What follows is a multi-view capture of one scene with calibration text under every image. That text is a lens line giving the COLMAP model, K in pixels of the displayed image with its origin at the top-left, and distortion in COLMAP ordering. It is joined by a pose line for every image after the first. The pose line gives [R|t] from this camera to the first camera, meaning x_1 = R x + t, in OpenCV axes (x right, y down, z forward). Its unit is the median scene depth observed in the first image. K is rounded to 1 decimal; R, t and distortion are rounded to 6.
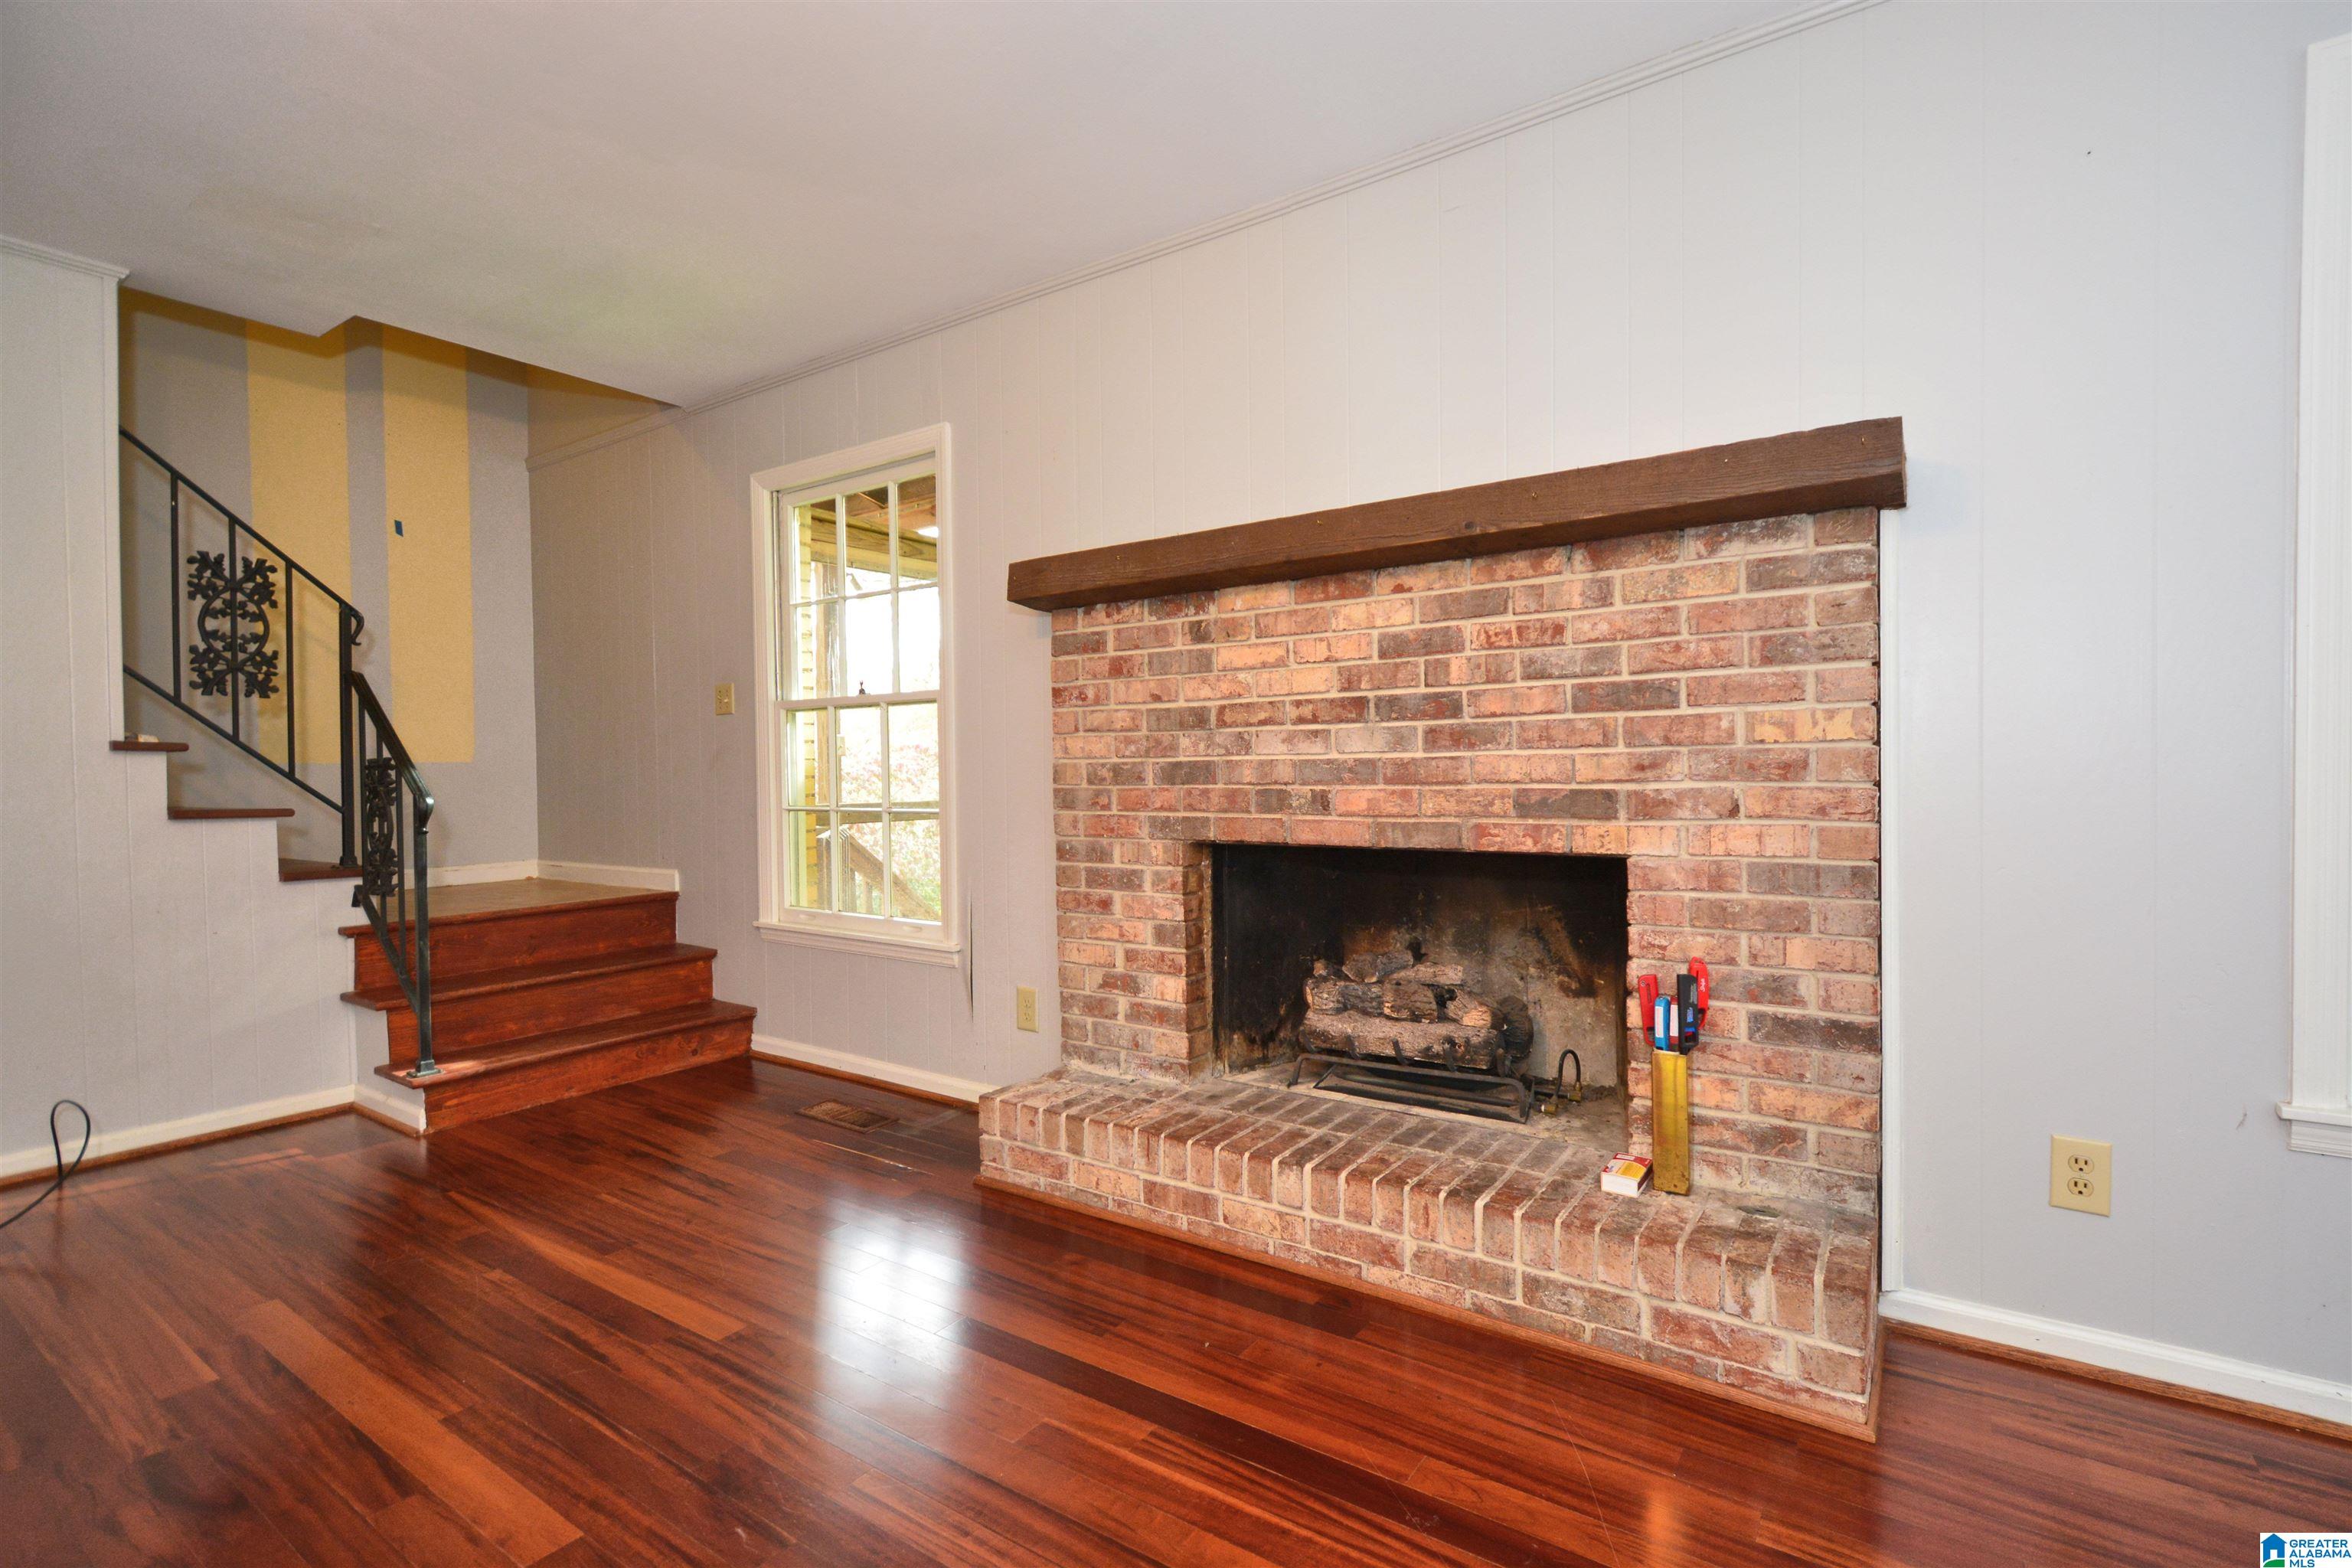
lens RADIAL K [[1047.1, 0, 1246.0], [0, 1047.1, 782.8], [0, 0, 1]] dist [0.018166, -0.015933]
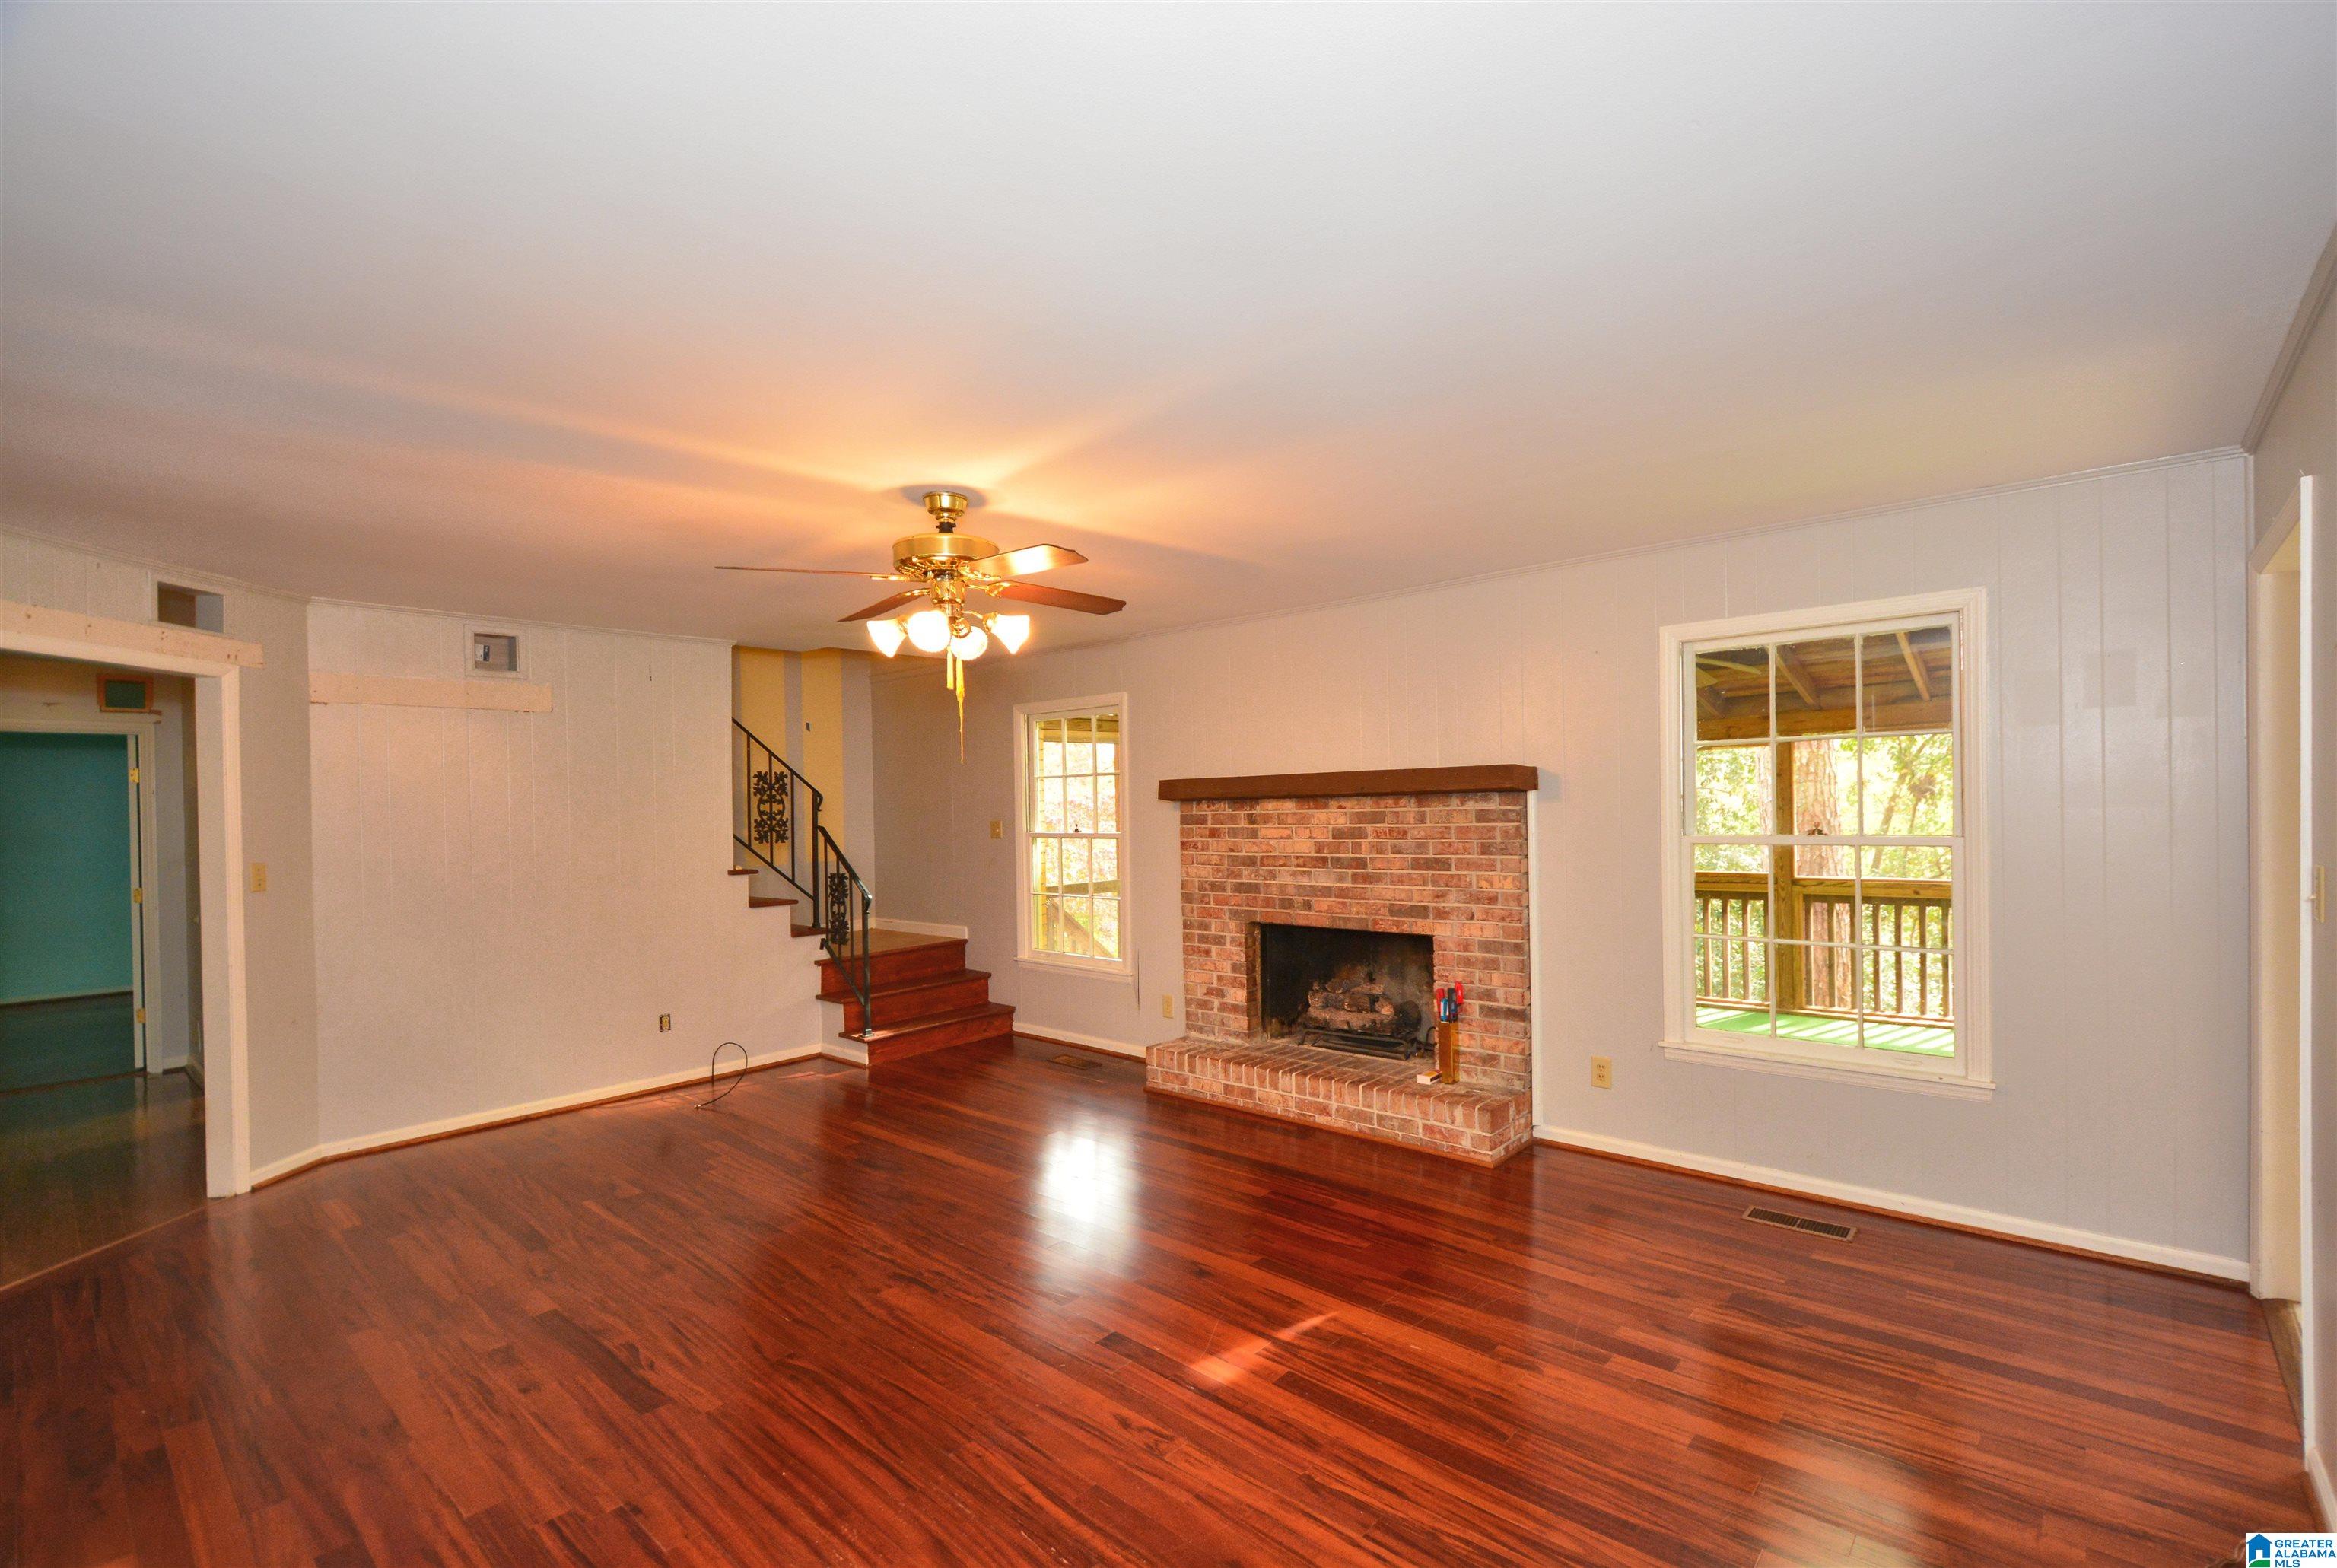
lens RADIAL K [[981.8, 0, 1285.9], [0, 981.8, 788.8], [0, 0, 1]] dist [0.000876, -0.000112]
pose [[0.996776, -0.008507, -0.079785, 0.176539], [0.006284, 0.999586, -0.028077, -0.150420], [0.079991, 0.027485, 0.996417, -0.908937]]
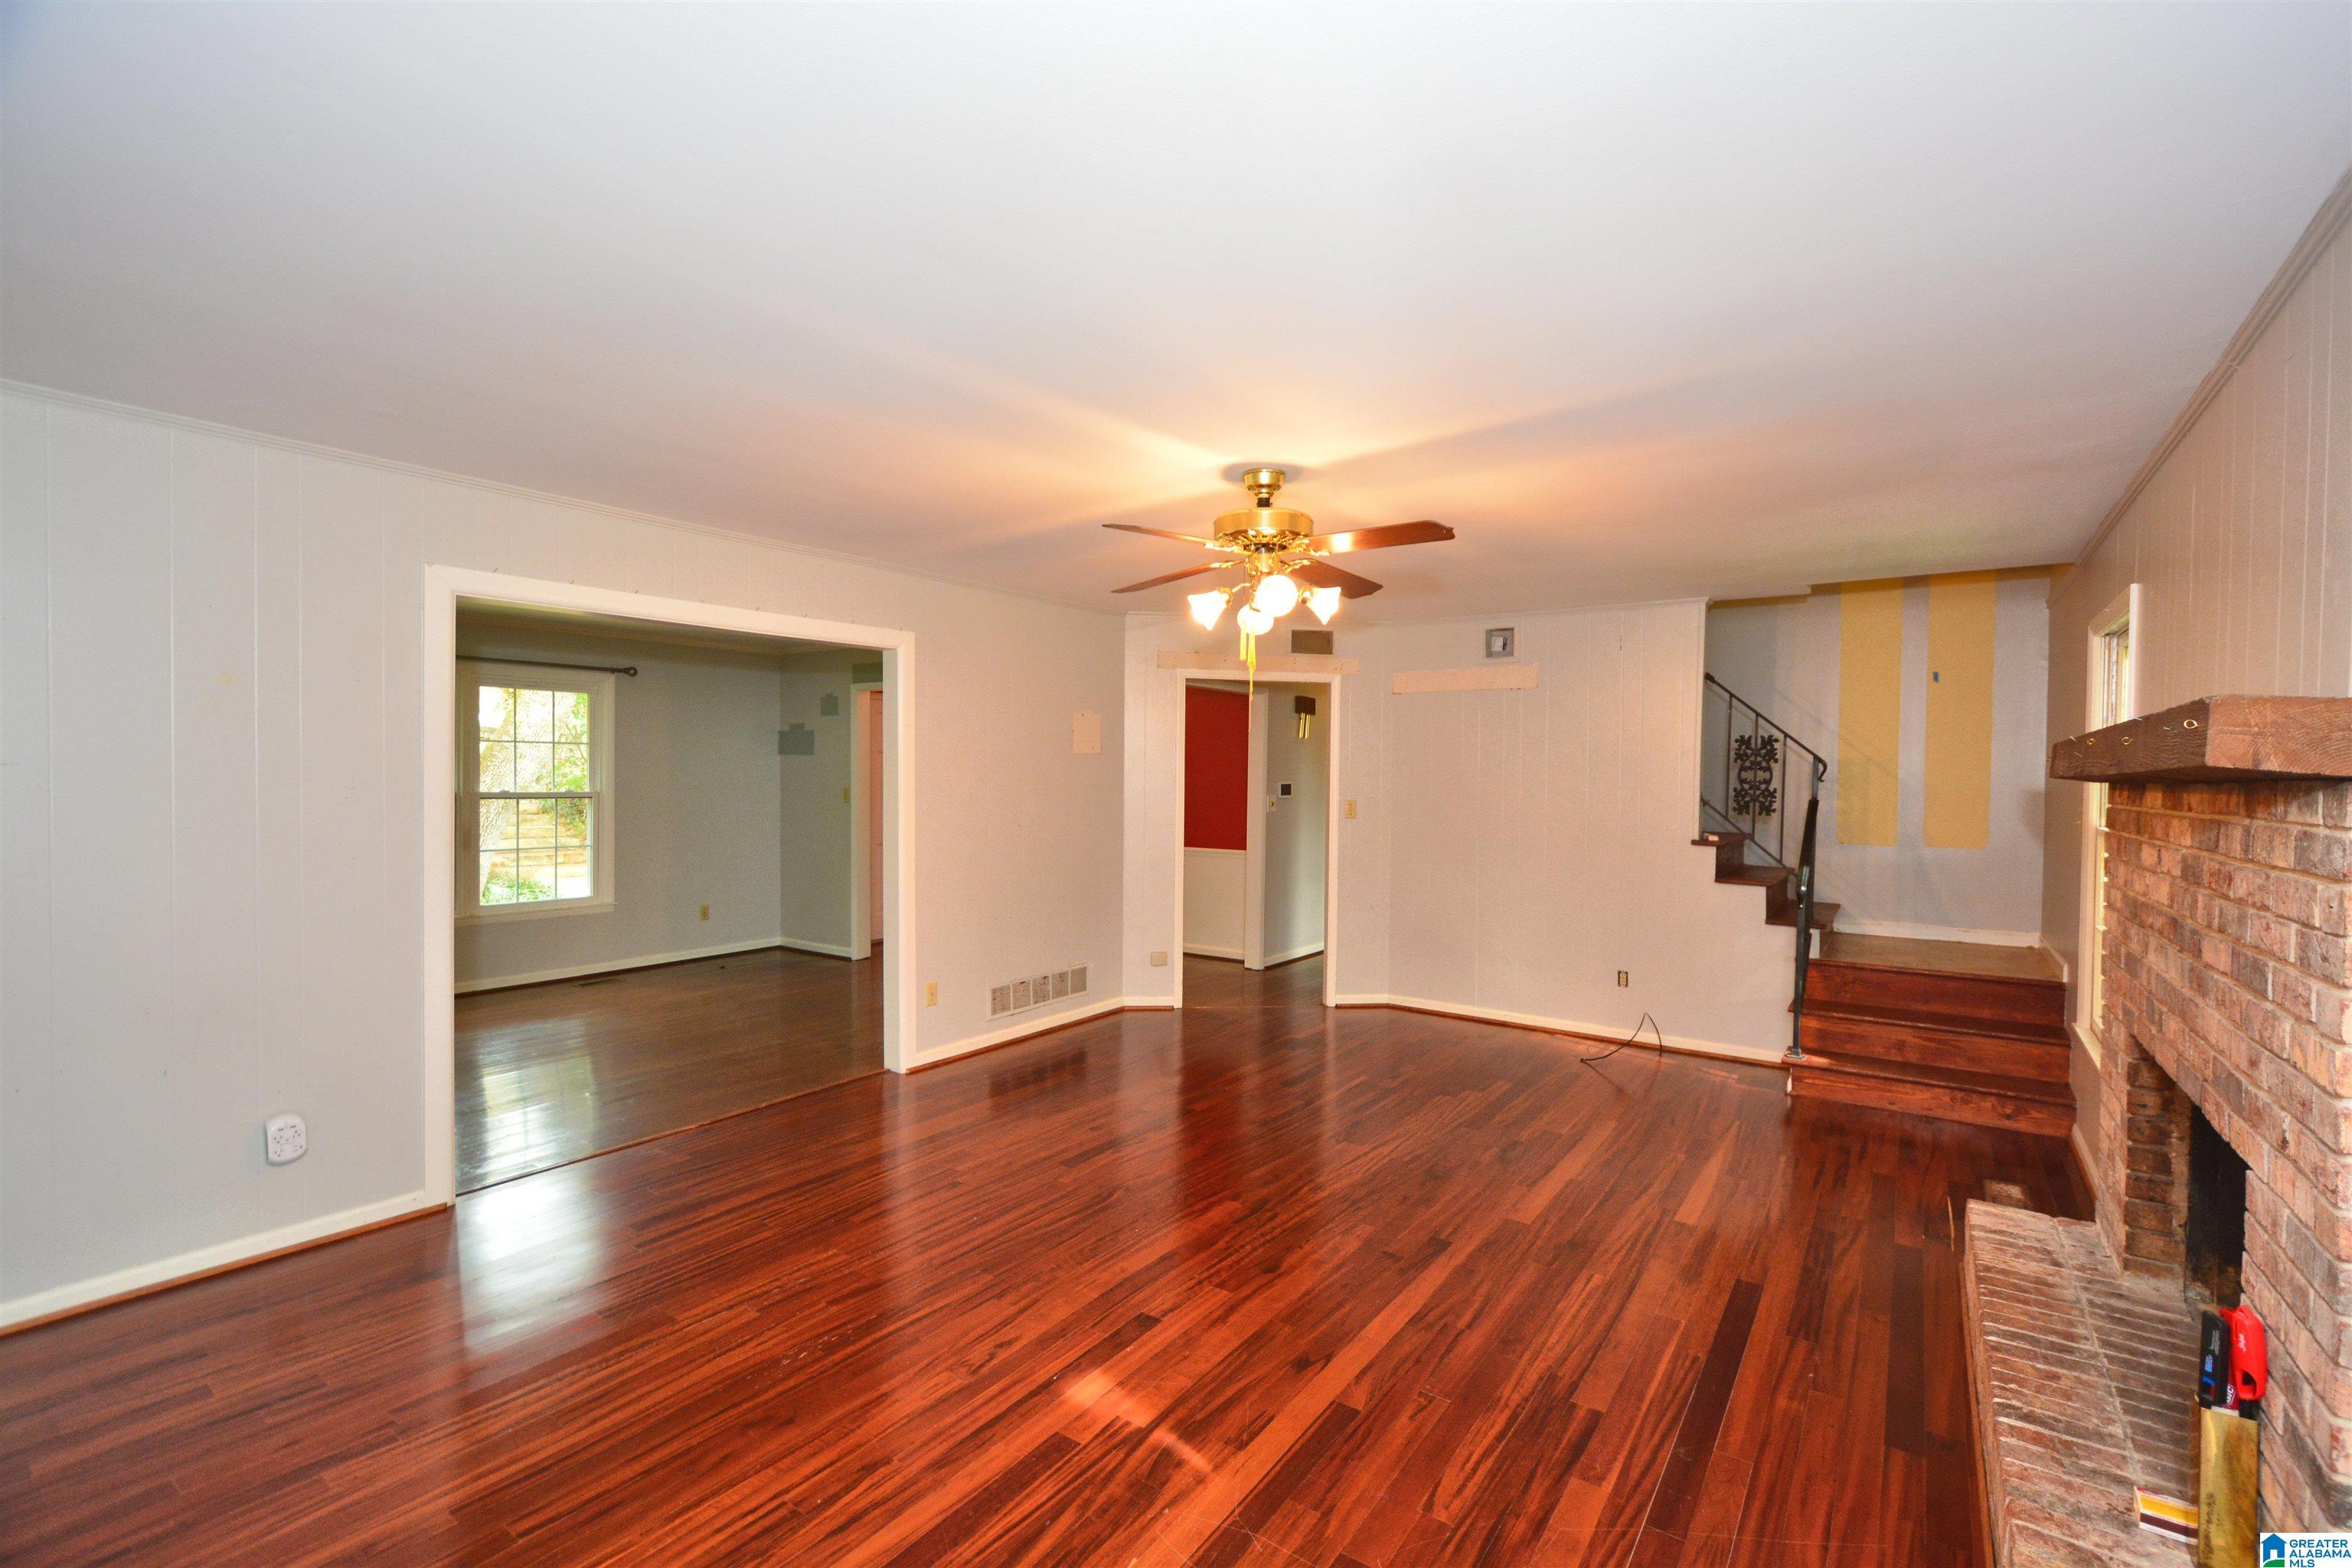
lens RADIAL K [[1047.1, 0, 1246.0], [0, 1047.1, 782.8], [0, 0, 1]] dist [0.018166, -0.015933]
pose [[0.006896, 0.024706, -0.999671, 0.946859], [-0.029434, 0.999267, 0.024493, -0.184081], [0.999543, 0.029256, 0.007618, 0.157869]]
